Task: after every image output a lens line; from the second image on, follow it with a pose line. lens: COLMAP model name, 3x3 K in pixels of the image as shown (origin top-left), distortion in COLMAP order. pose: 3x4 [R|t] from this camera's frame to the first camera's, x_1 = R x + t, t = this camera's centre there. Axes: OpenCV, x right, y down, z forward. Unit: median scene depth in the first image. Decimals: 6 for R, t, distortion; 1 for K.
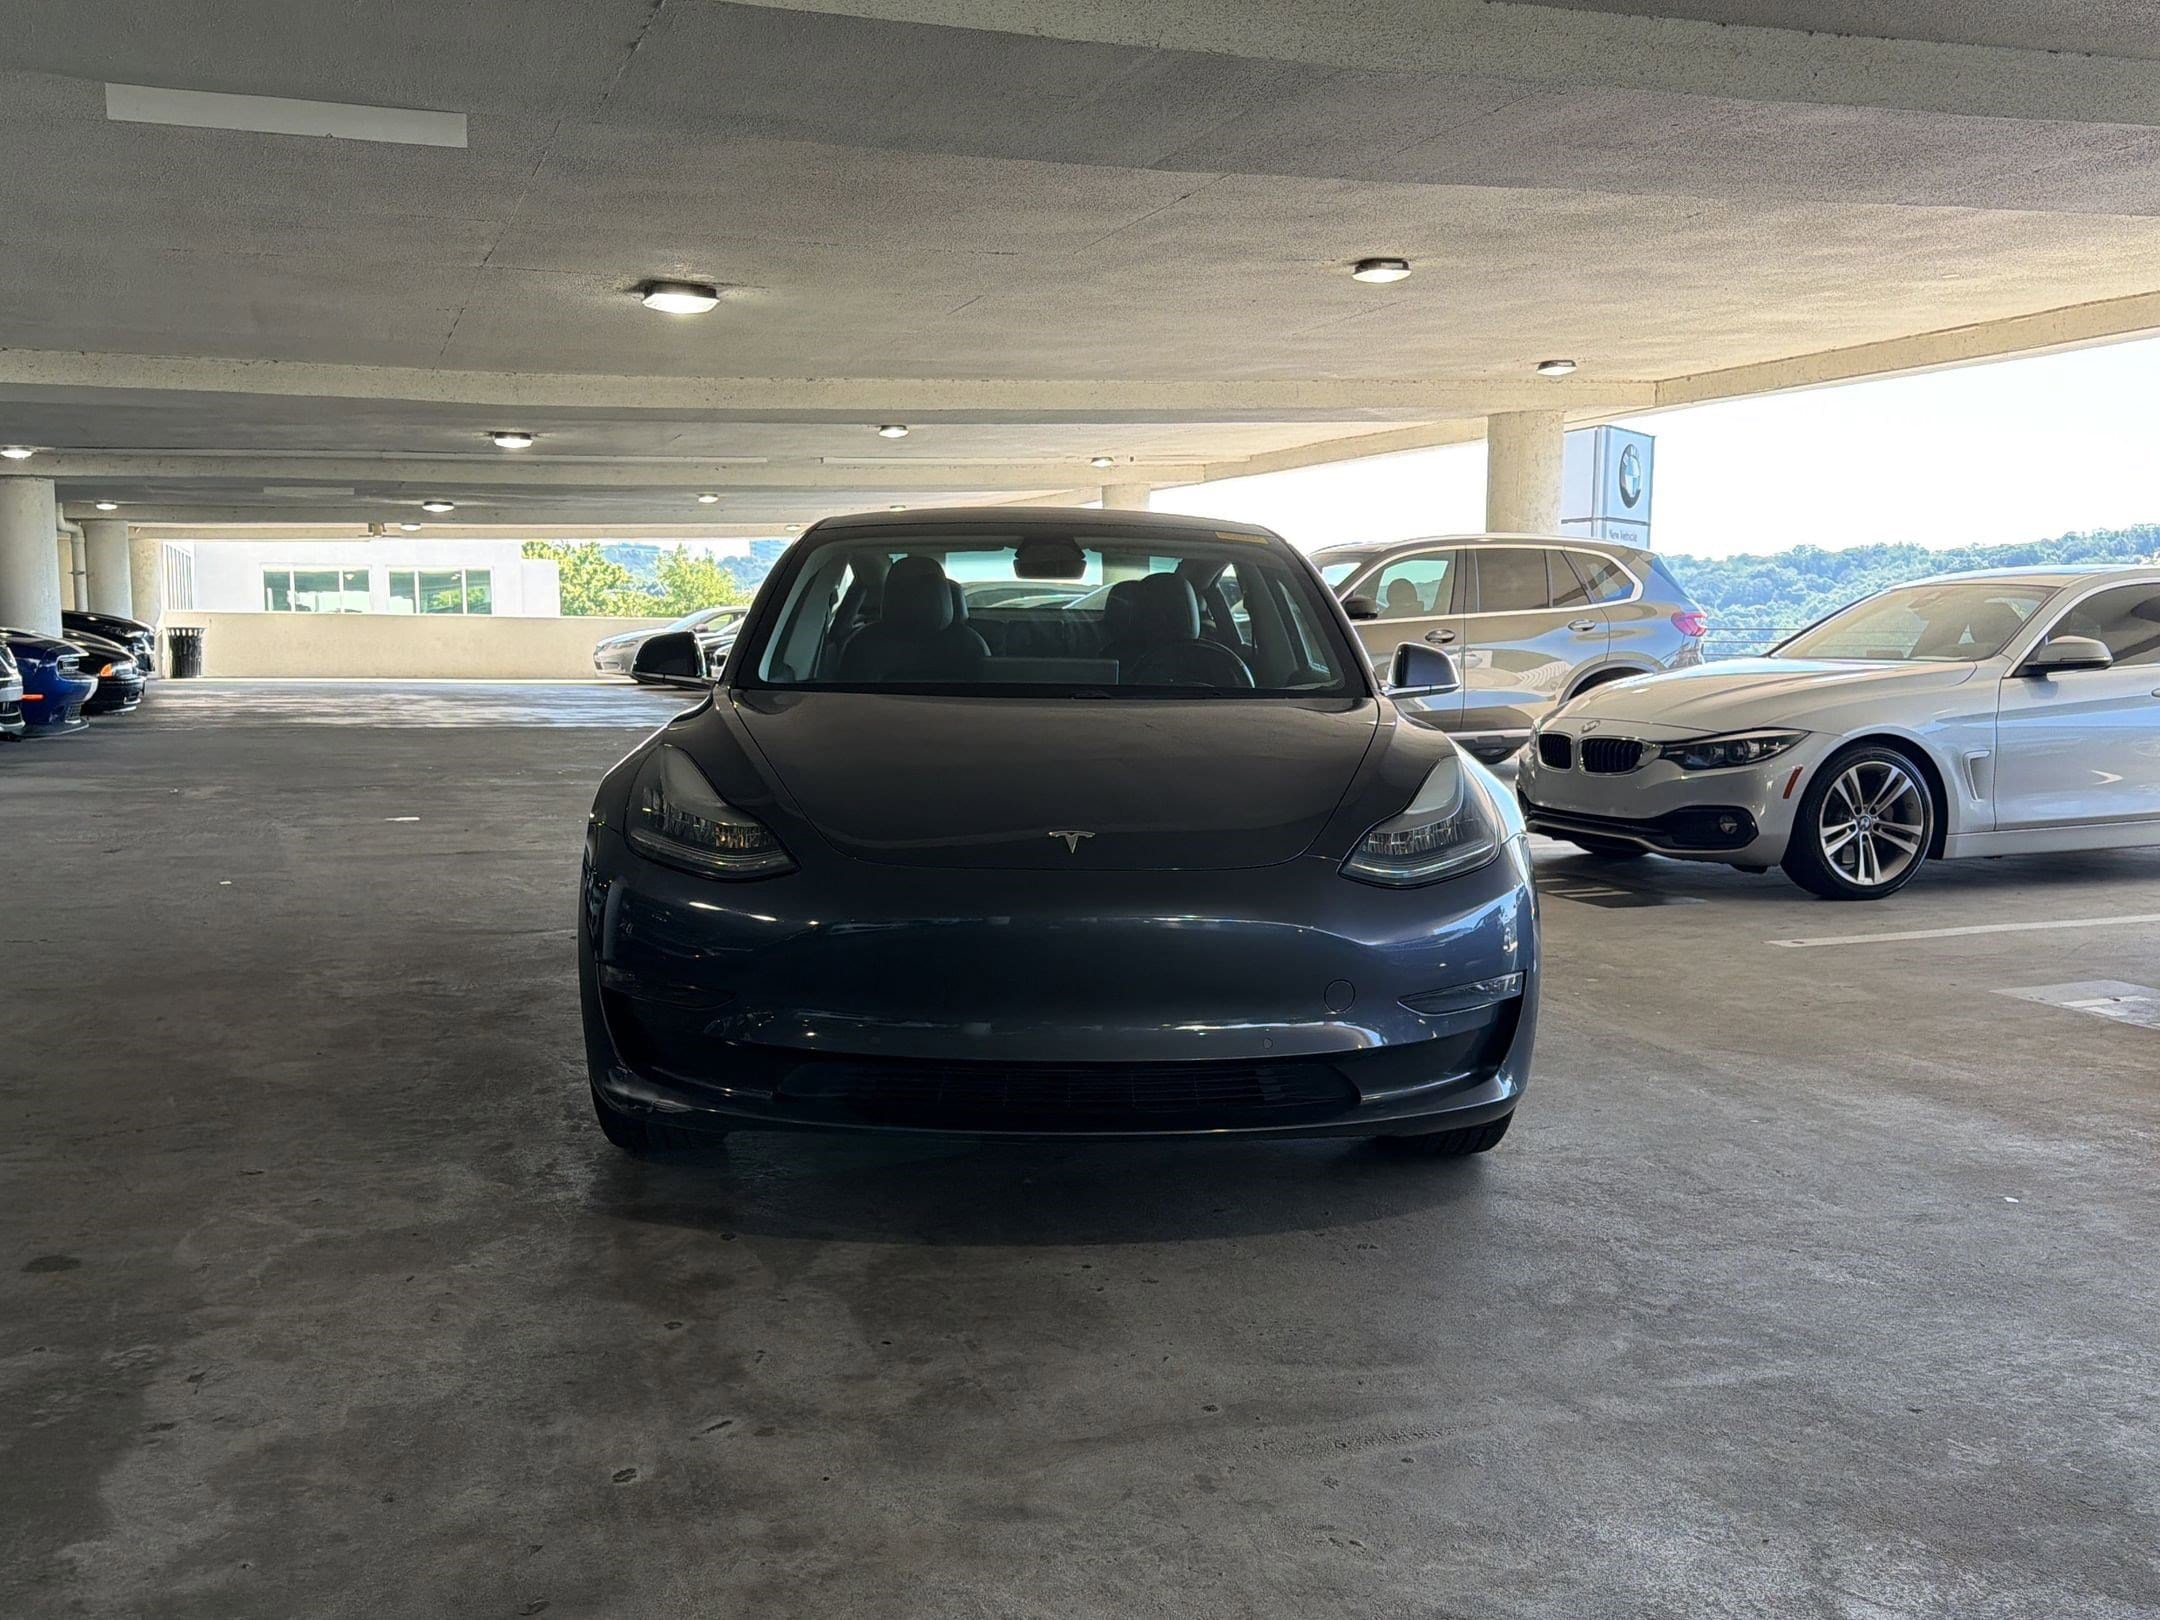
lens RADIAL K [[1951.1, 0, 1080.3], [0, 1951.1, 812.5], [0, 0, 1]] dist [0.046826, -0.011015]
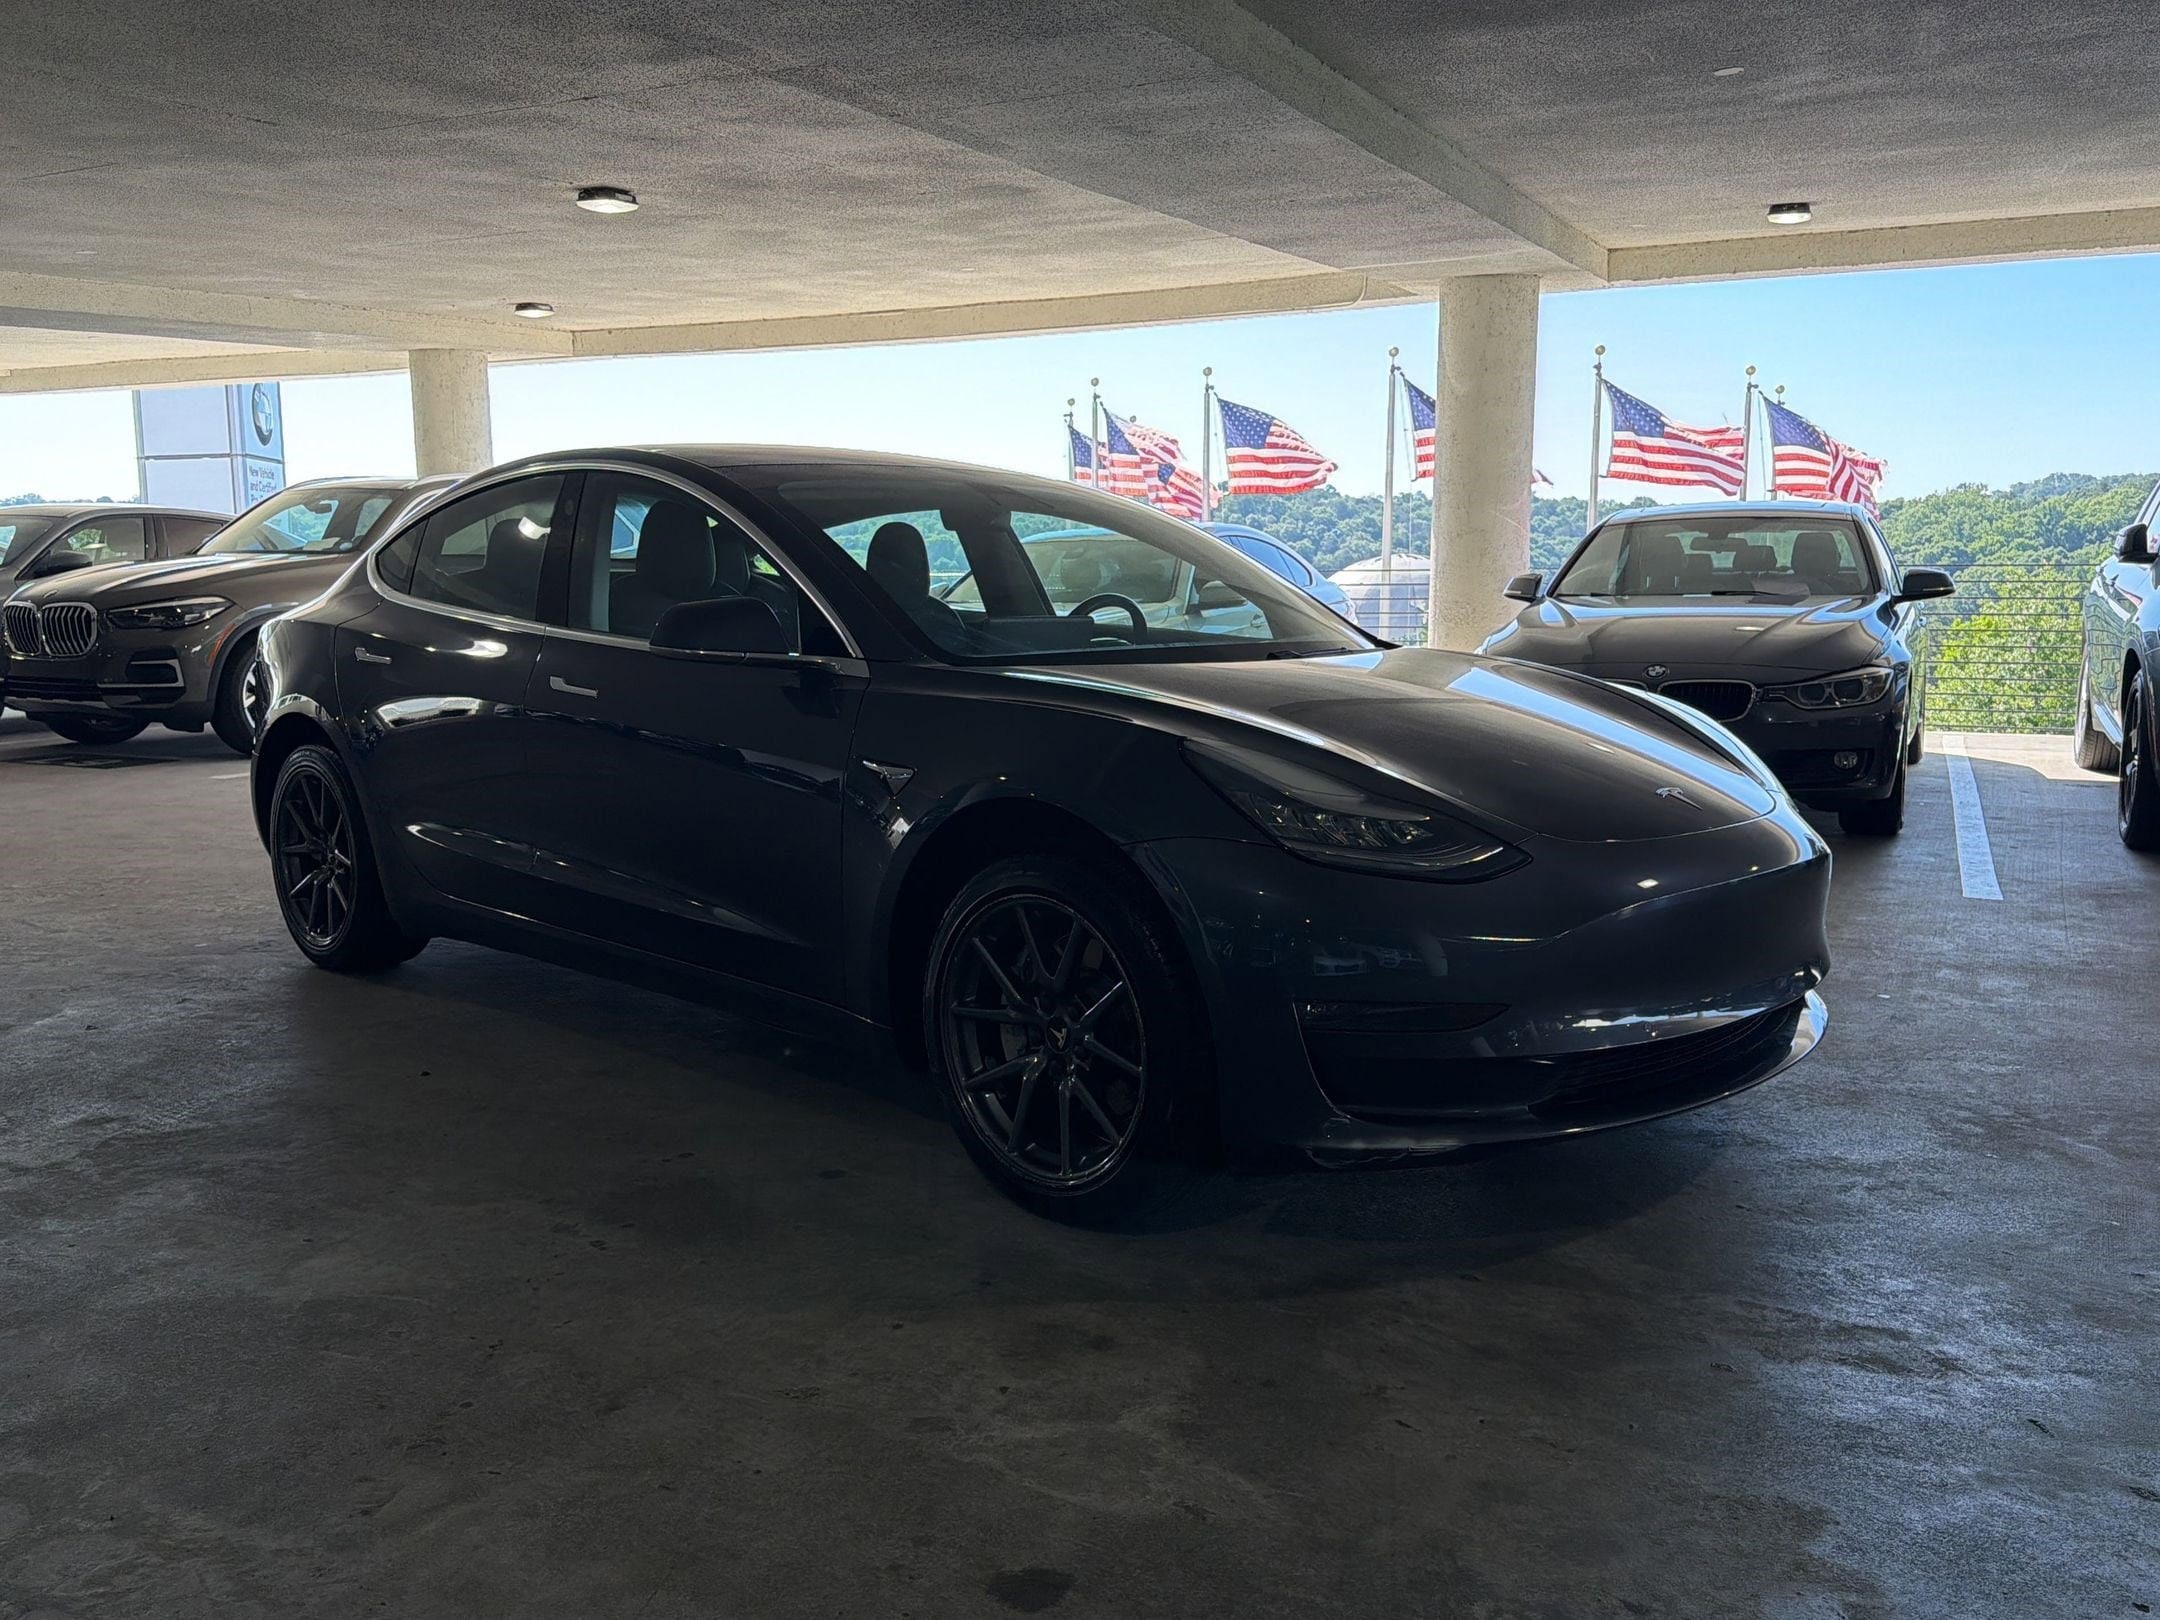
lens RADIAL K [[1797.4, 0, 1082.9], [0, 1797.4, 799.3], [0, 0, 1]] dist [-0.009878, 0.005956]
pose [[0.716162, -0.092474, 0.691781, -0.819252], [0.066722, 0.995715, 0.064030, -0.060393], [-0.694737, 0.000301, 0.719263, 0.516012]]
